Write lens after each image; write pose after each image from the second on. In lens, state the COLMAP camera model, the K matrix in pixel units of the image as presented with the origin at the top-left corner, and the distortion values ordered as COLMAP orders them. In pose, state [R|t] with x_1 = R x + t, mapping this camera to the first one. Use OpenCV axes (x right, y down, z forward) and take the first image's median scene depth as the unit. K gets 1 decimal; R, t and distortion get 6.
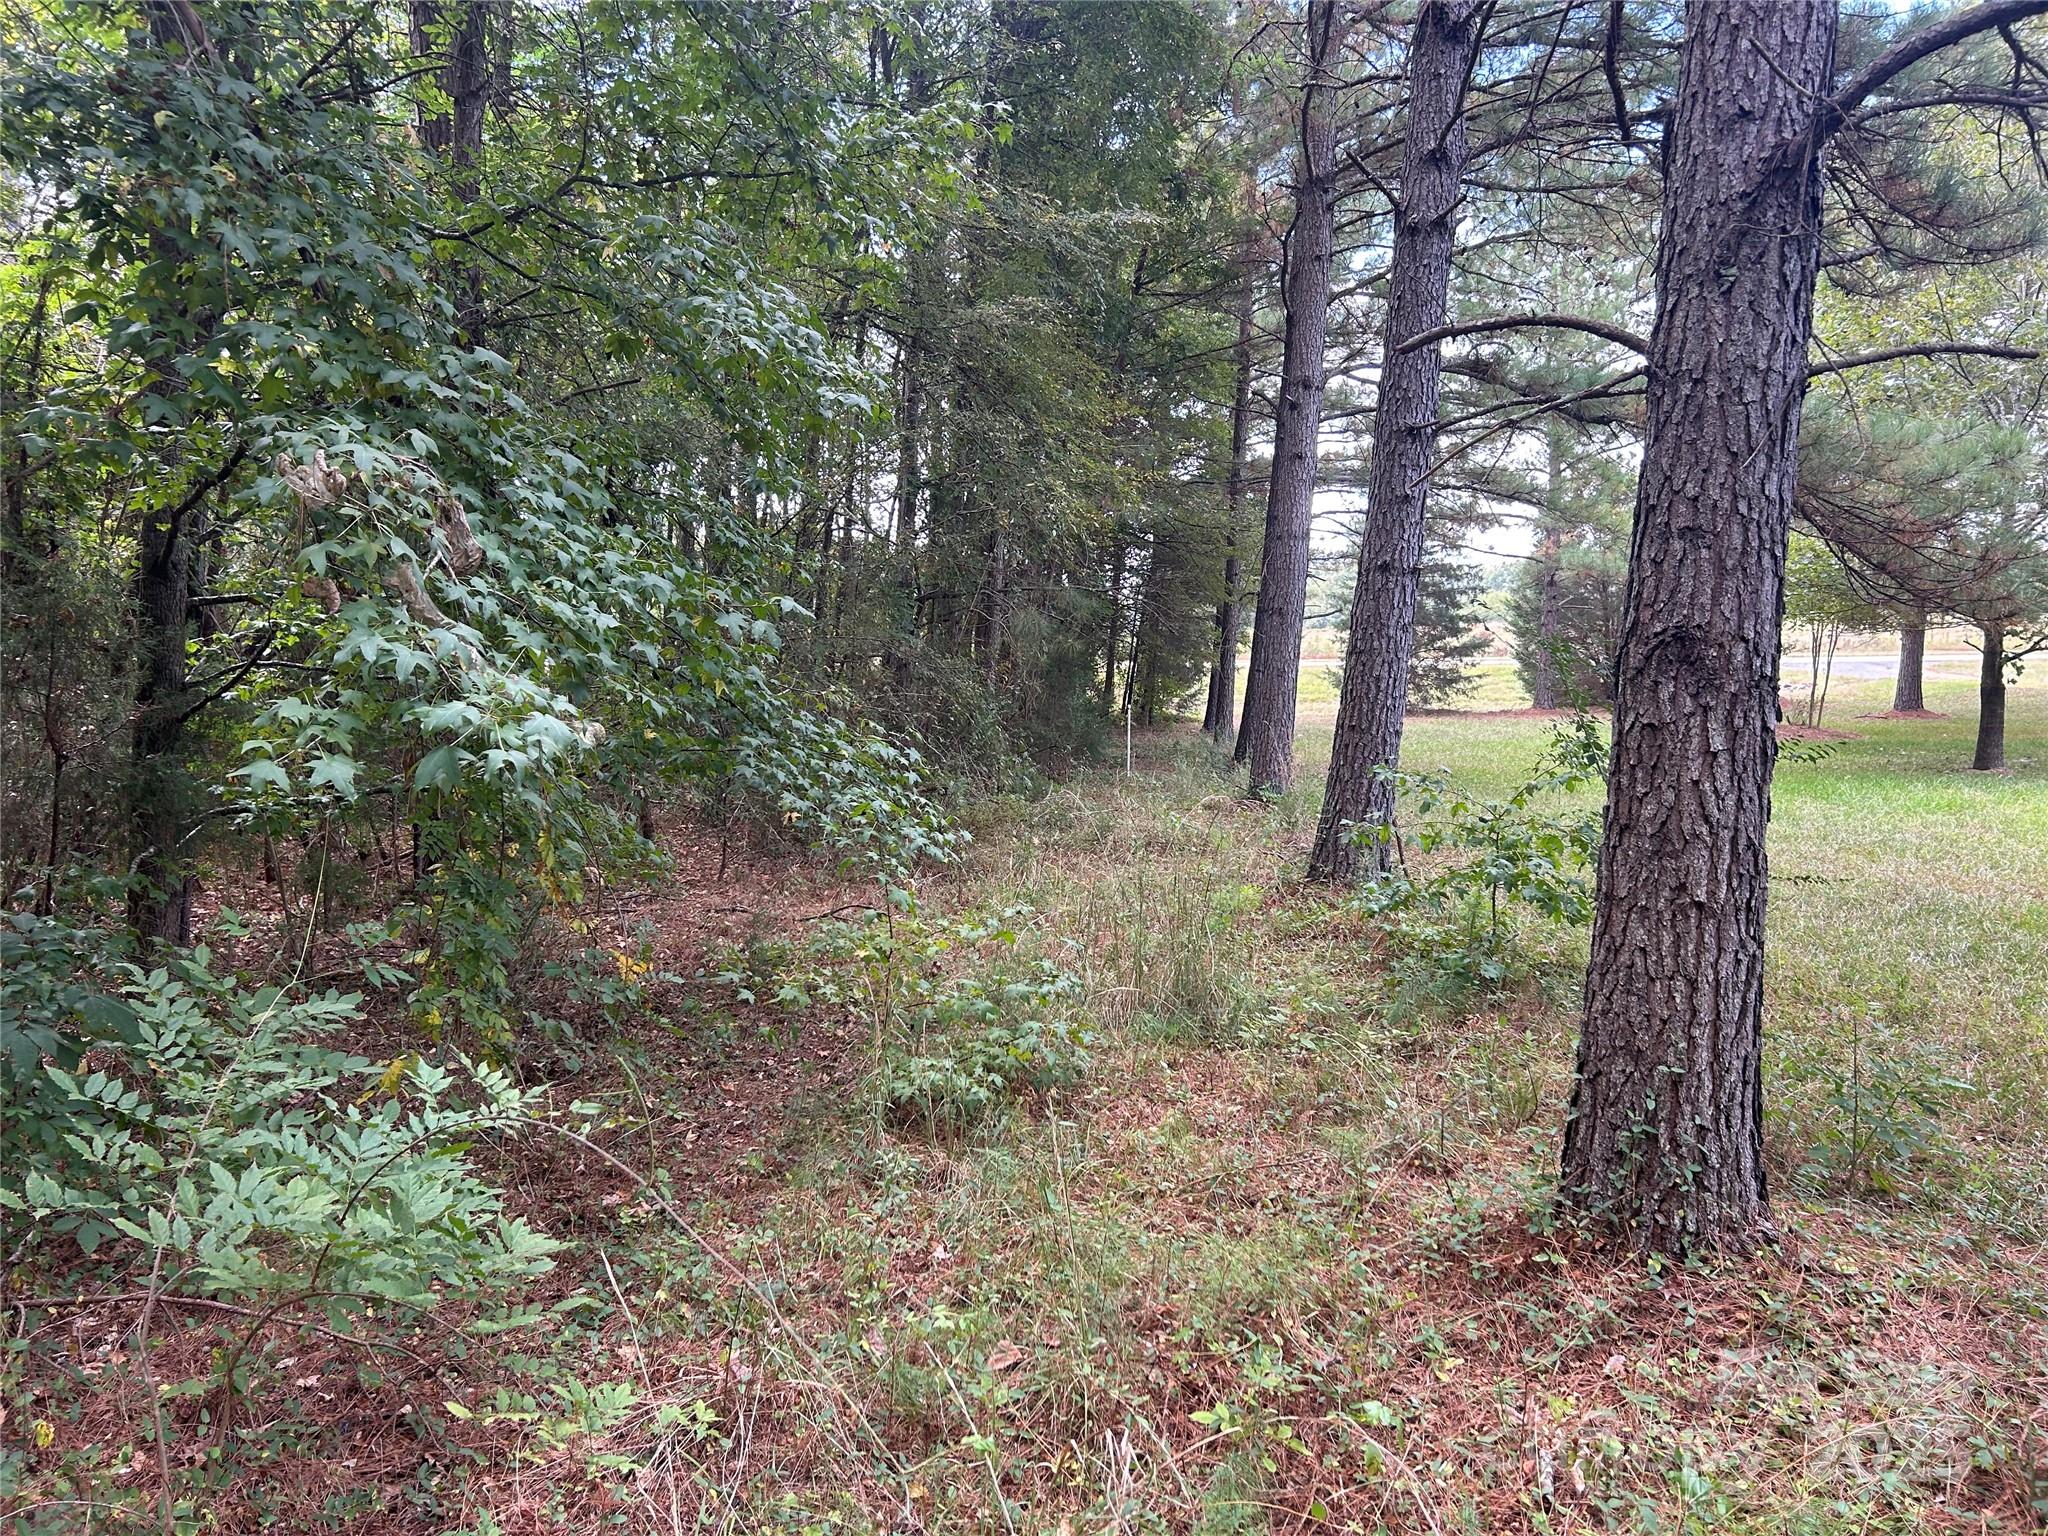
lens RADIAL K [[1532.7, 0, 1024.8], [0, 1532.7, 777.2], [0, 0, 1]] dist [0.012133, -0.002797]
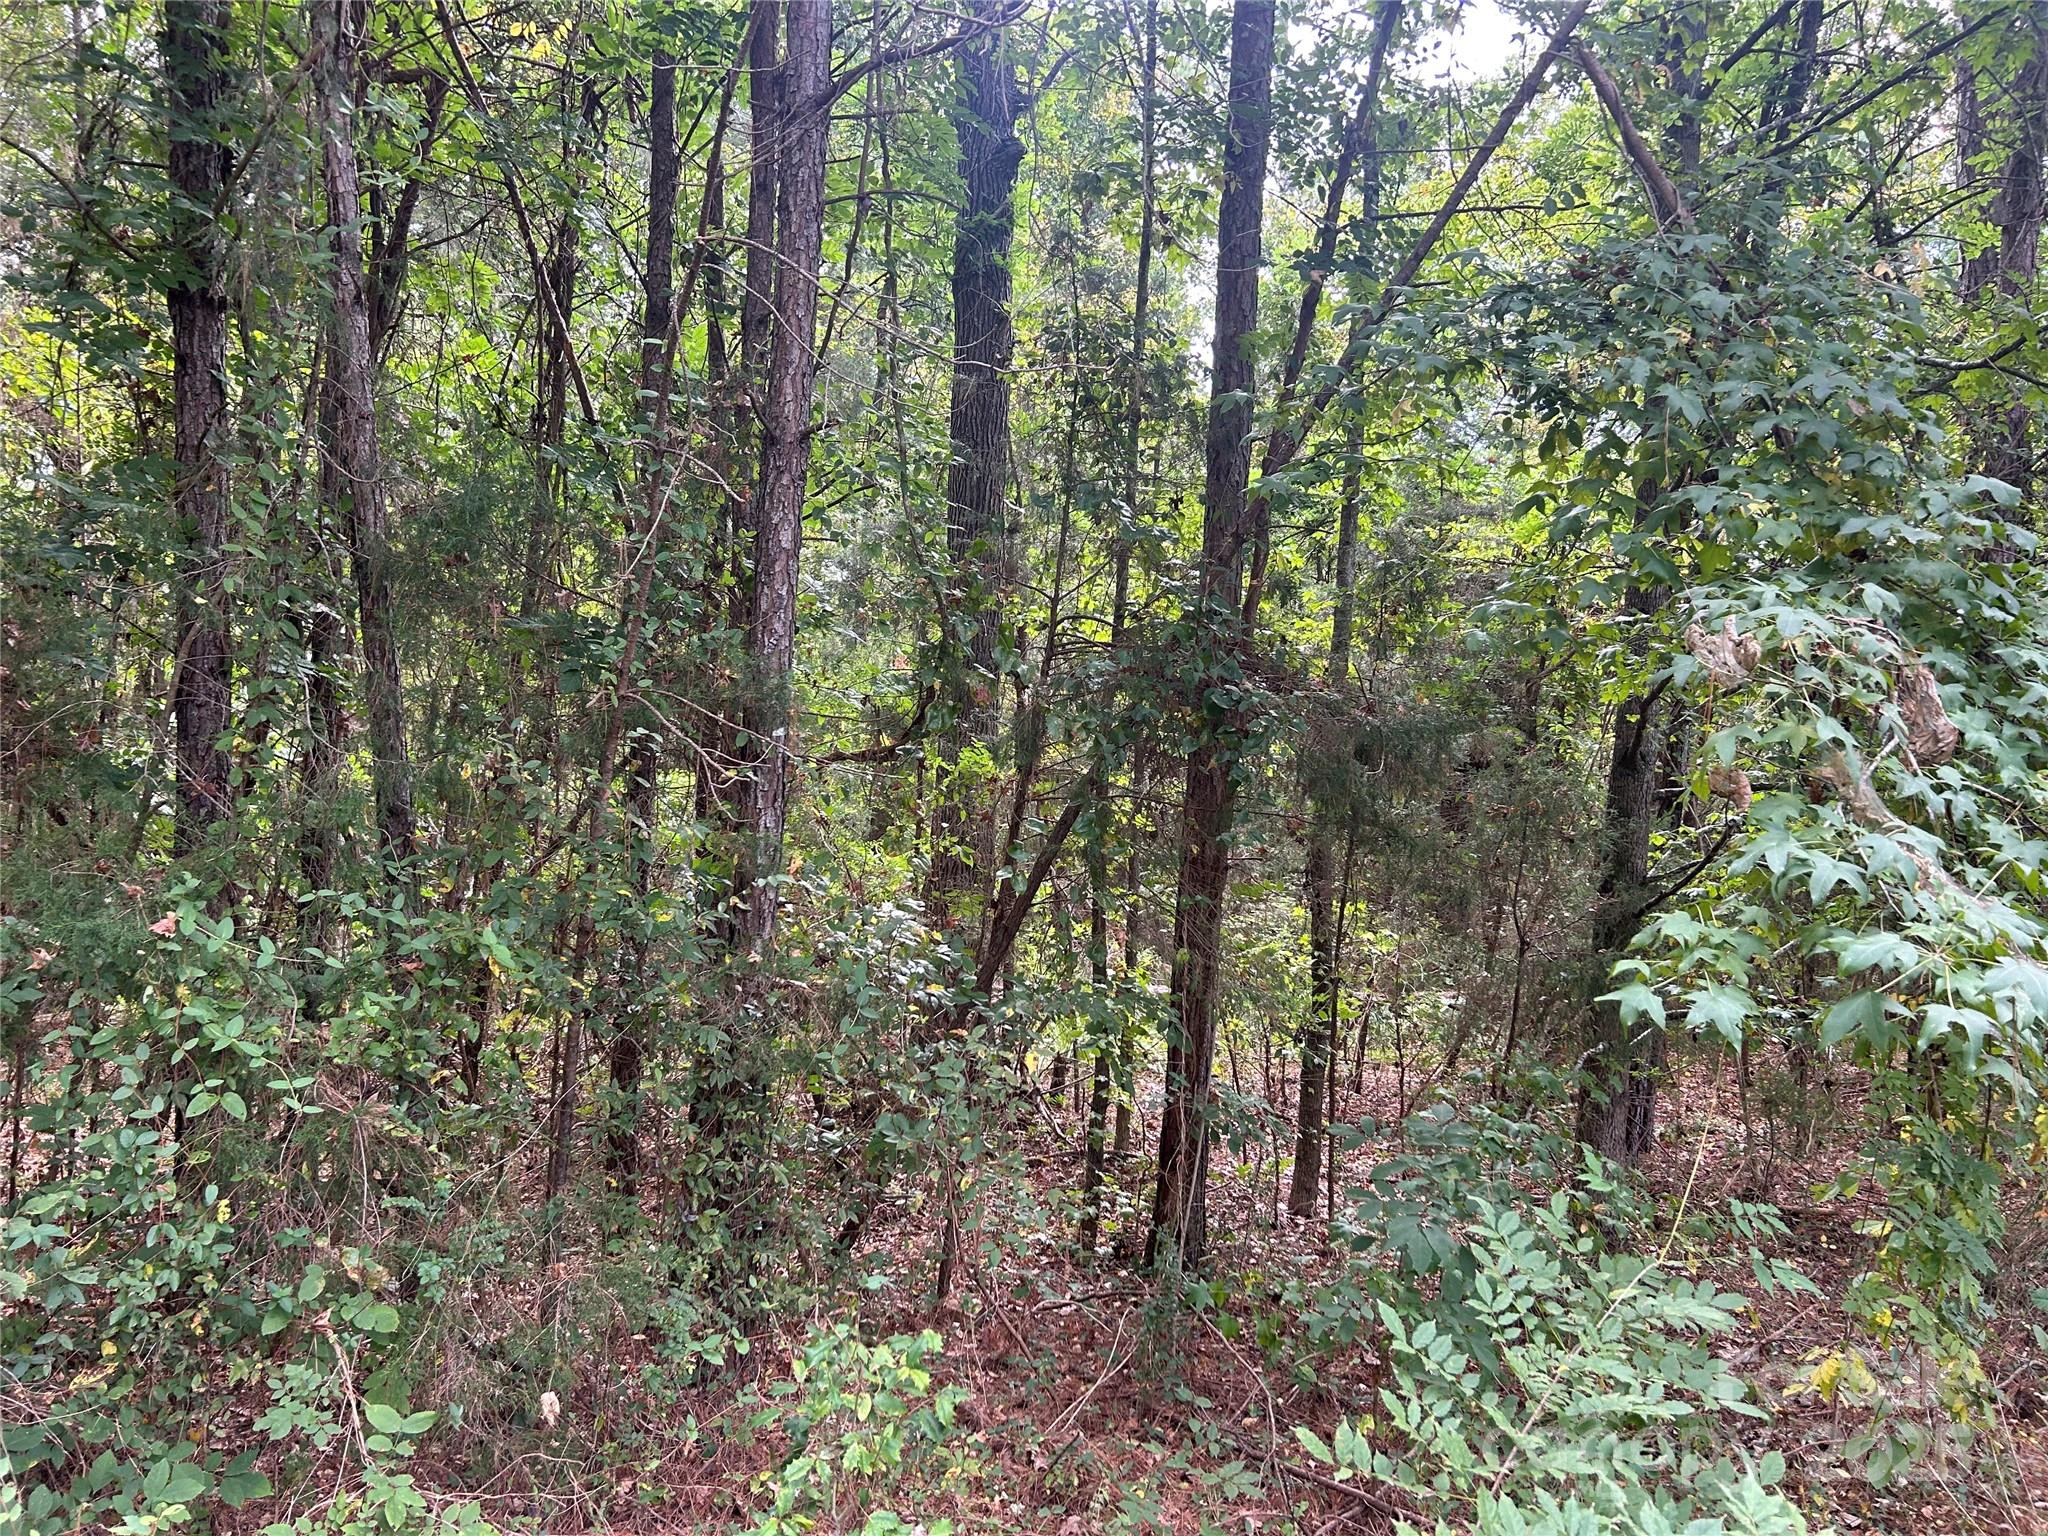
lens RADIAL K [[1532.7, 0, 1024.8], [0, 1532.7, 777.2], [0, 0, 1]] dist [0.012133, -0.002797]
pose [[0.606872, -0.001218, -0.794799, -0.027112], [-0.096230, 0.992530, -0.074998, -0.023595], [0.788953, 0.121998, 0.602221, 0.179367]]
